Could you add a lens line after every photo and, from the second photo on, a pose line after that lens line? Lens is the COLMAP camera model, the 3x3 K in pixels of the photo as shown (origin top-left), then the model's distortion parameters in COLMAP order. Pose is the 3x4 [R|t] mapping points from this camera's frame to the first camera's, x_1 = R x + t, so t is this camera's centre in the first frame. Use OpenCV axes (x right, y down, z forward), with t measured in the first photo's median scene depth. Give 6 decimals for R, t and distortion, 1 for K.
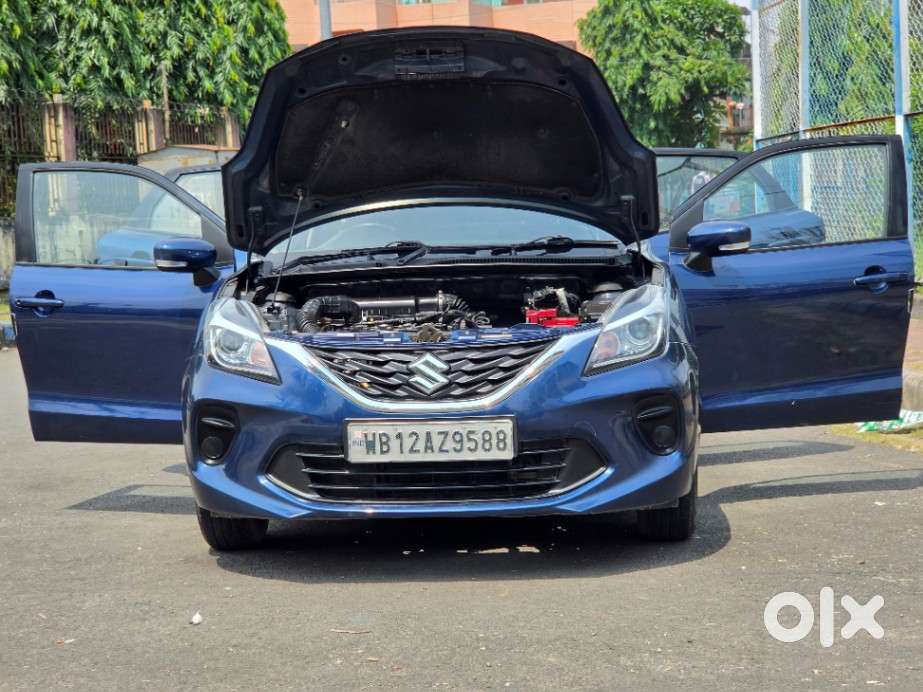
lens RADIAL K [[1773.9, 0, 461.9], [0, 1773.9, 316.5], [0, 0, 1]] dist [-0.452724, 4.051928]
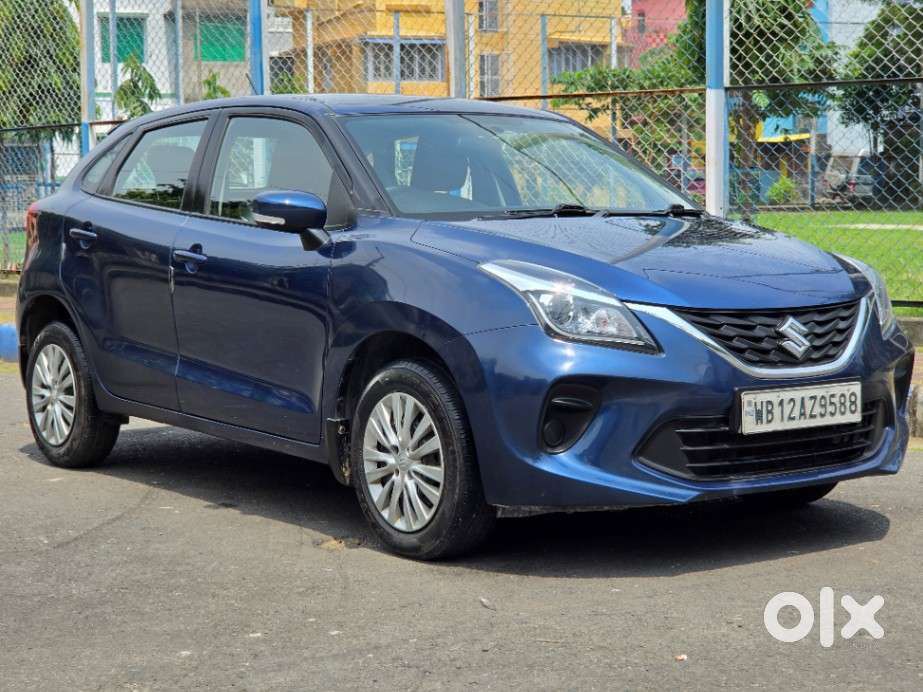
lens RADIAL K [[1773.9, 0, 461.9], [0, 1773.9, 316.5], [0, 0, 1]] dist [-0.452724, 4.051928]
pose [[0.778315, -0.010365, 0.627789, -0.742978], [0.013649, 0.999907, -0.000413, 0.018845], [-0.627726, 0.008890, 0.778384, 0.368515]]
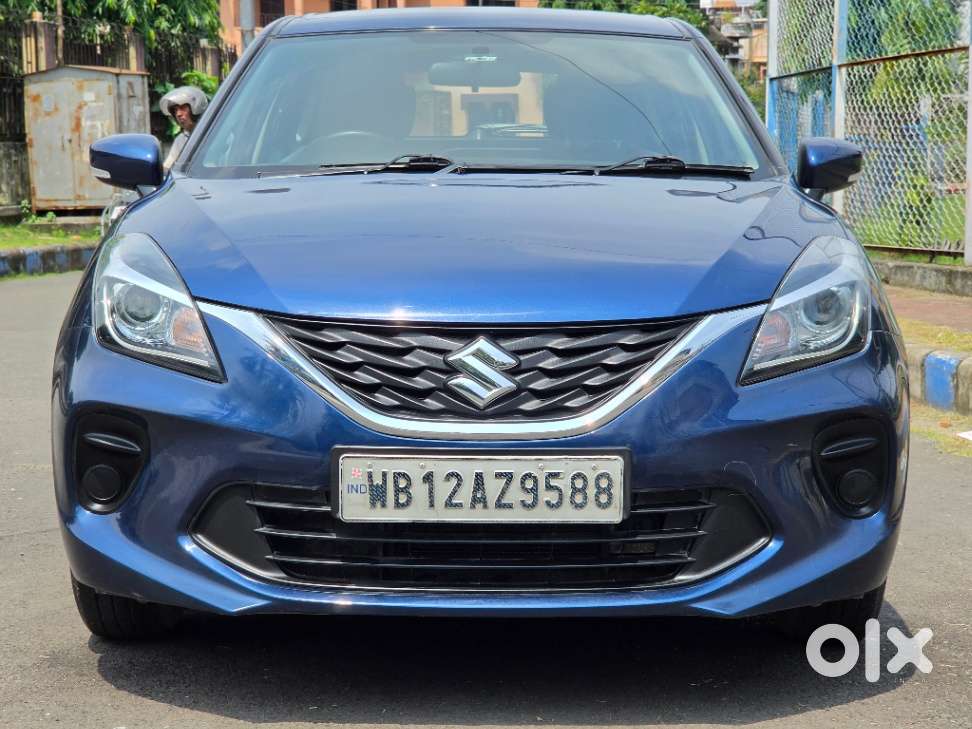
lens RADIAL K [[1857.1, 0, 486.0], [0, 1857.1, 364.5], [0, 0, 1]] dist [-0.093316, 0.135468]
pose [[0.997543, 0.032114, 0.062267, -0.054676], [-0.034952, 0.998374, 0.045037, 0.002155], [-0.060719, -0.047103, 0.997043, 0.385506]]
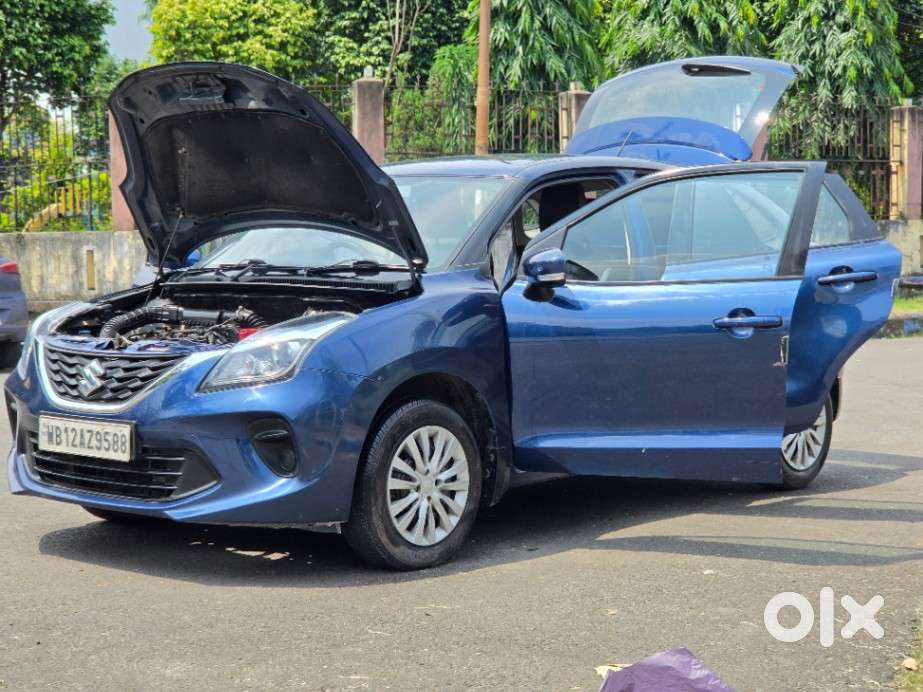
lens RADIAL K [[1760.9, 0, 490.5], [0, 1760.9, 345.0], [0, 0, 1]] dist [-0.275024, 2.442126]
pose [[0.798601, 0.070356, -0.597735, 0.829262], [-0.059708, 0.997506, 0.037638, -0.044293], [0.598892, 0.005632, 0.800810, 0.262101]]
